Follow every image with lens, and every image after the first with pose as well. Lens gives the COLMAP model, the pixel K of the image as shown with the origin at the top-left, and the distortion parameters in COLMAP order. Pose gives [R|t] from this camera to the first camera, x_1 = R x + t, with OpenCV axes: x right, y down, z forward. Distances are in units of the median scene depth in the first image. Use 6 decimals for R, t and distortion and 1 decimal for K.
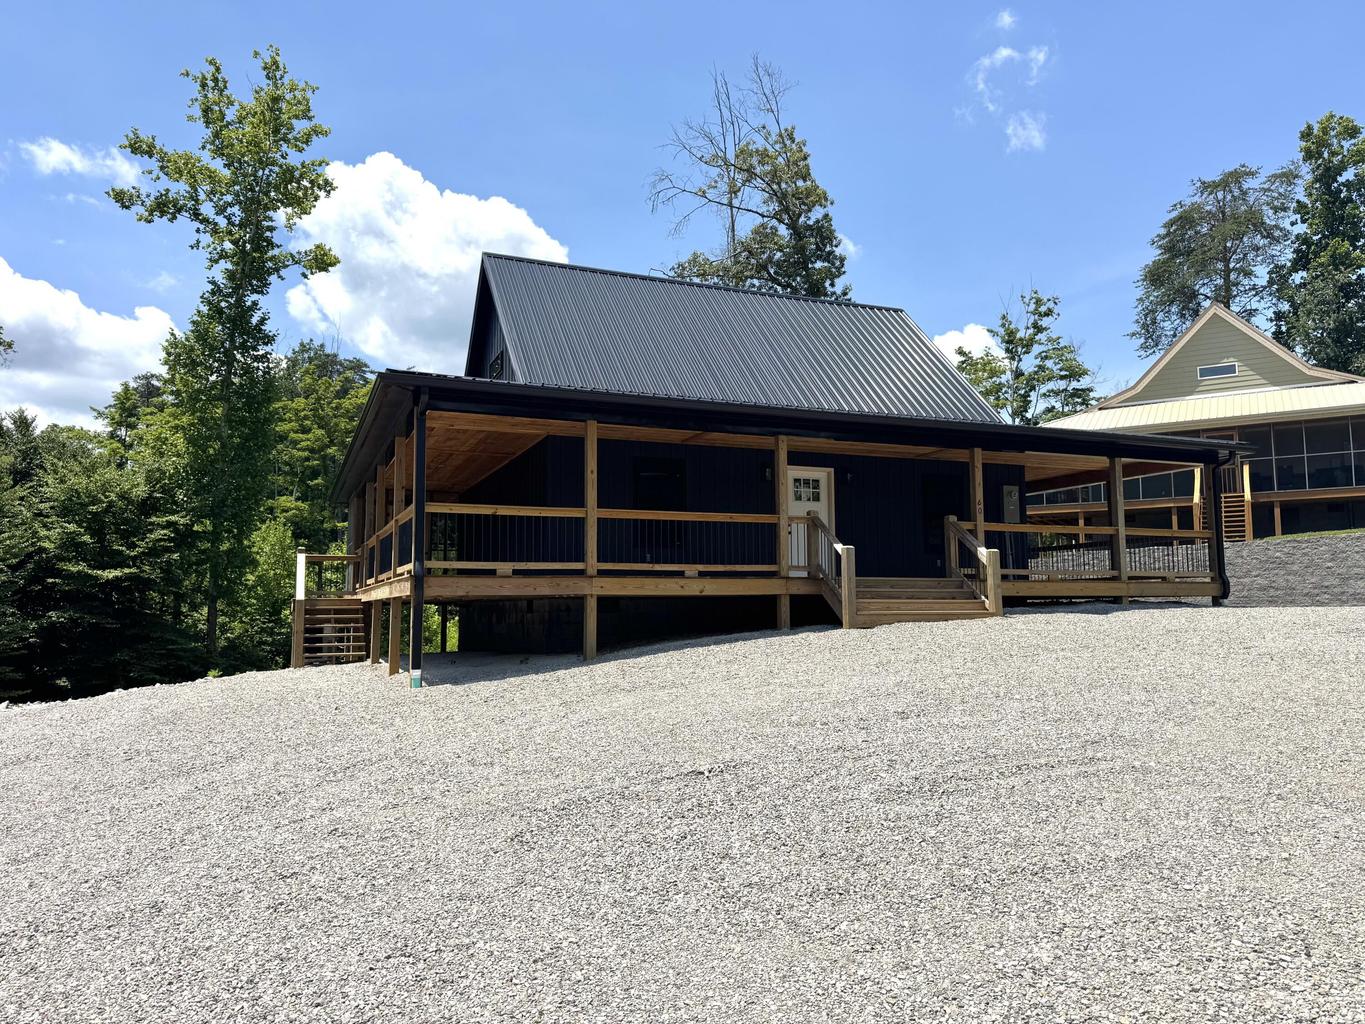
lens RADIAL K [[951.8, 0, 689.2], [0, 951.8, 515.1], [0, 0, 1]] dist [0.045474, -0.054114]
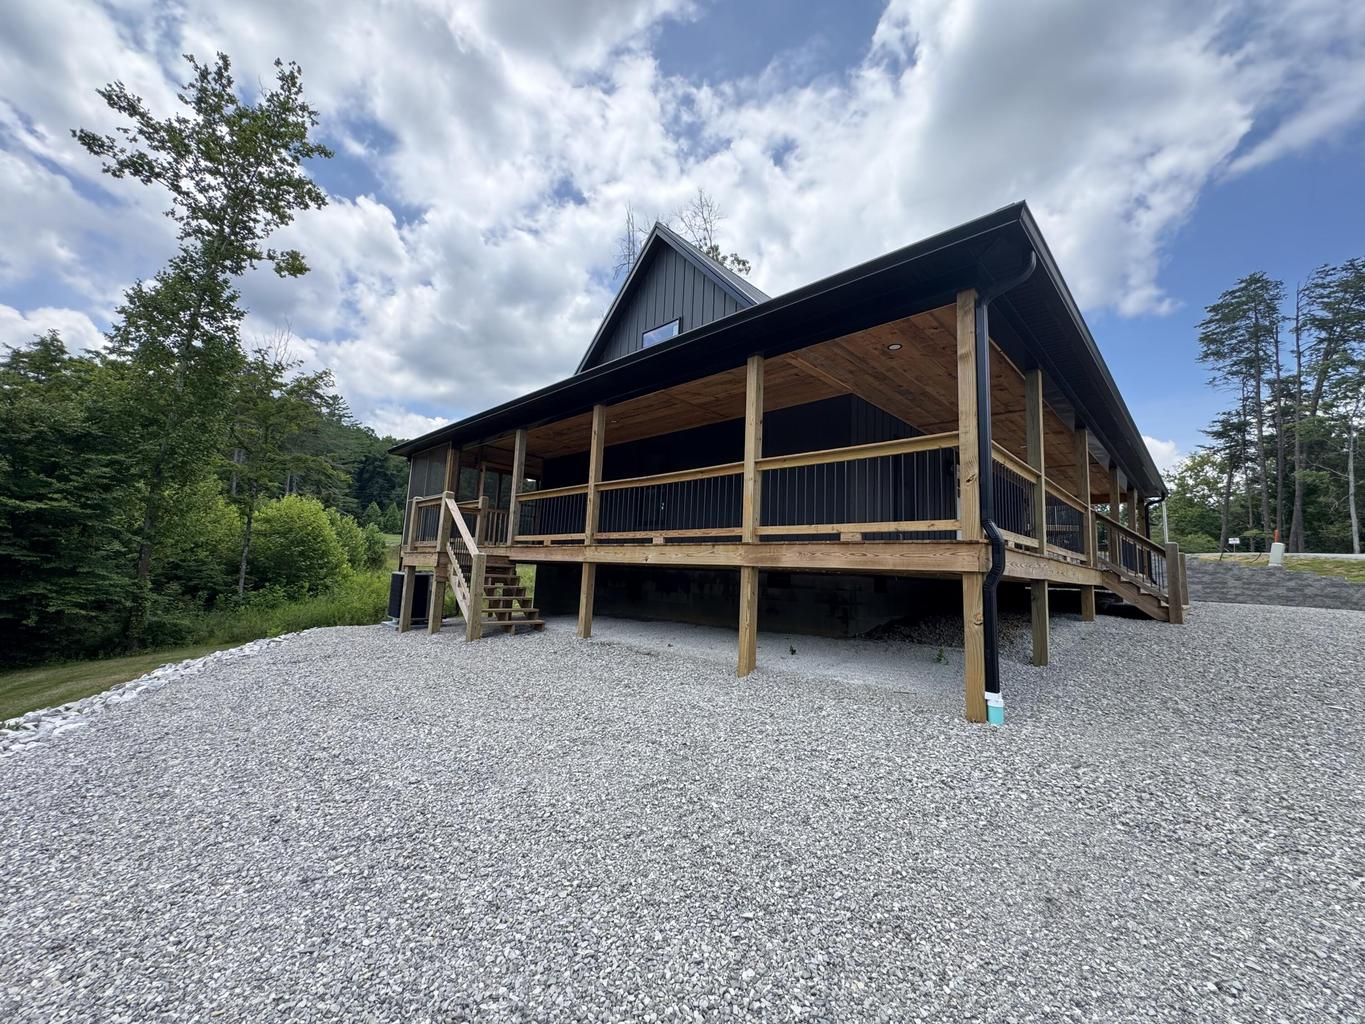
lens RADIAL K [[541.7, 0, 689.3], [0, 541.7, 507.5], [0, 0, 1]] dist [0.001749, 0.000432]
pose [[0.906427, 0.101328, 0.410027, -0.205367], [-0.091769, 0.994852, -0.042984, 0.024289], [-0.412272, 0.001334, 0.911060, 0.203617]]
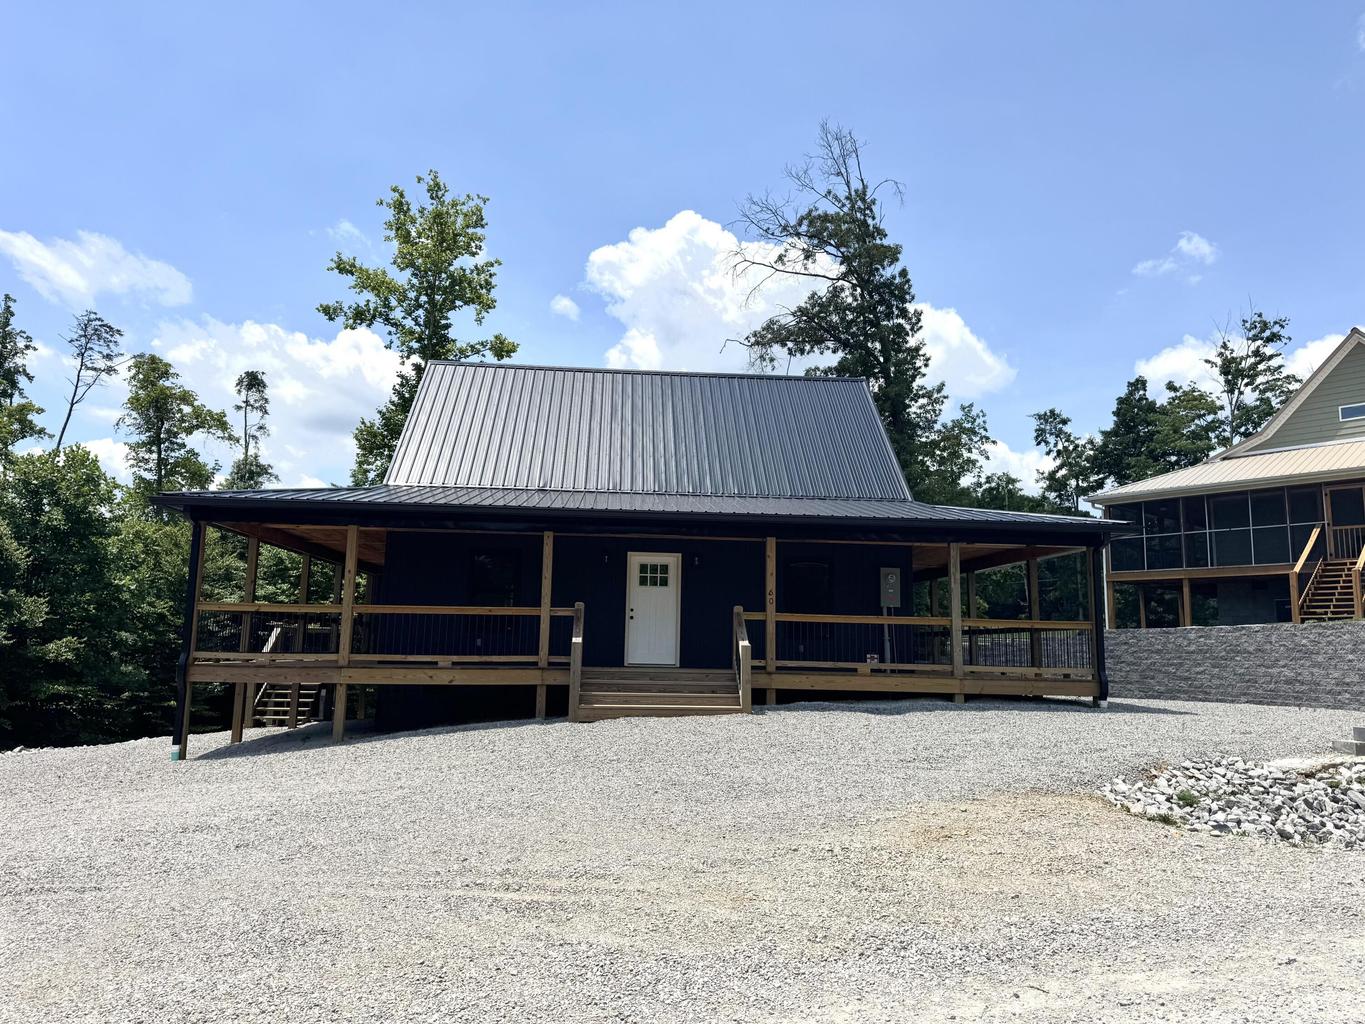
lens RADIAL K [[951.8, 0, 686.5], [0, 951.8, 519.6], [0, 0, 1]] dist [0.045474, -0.054114]
pose [[0.949456, -0.018913, -0.313331, 0.197966], [0.005957, 0.999089, -0.042255, -0.017967], [0.313845, 0.038253, 0.948703, 0.016983]]
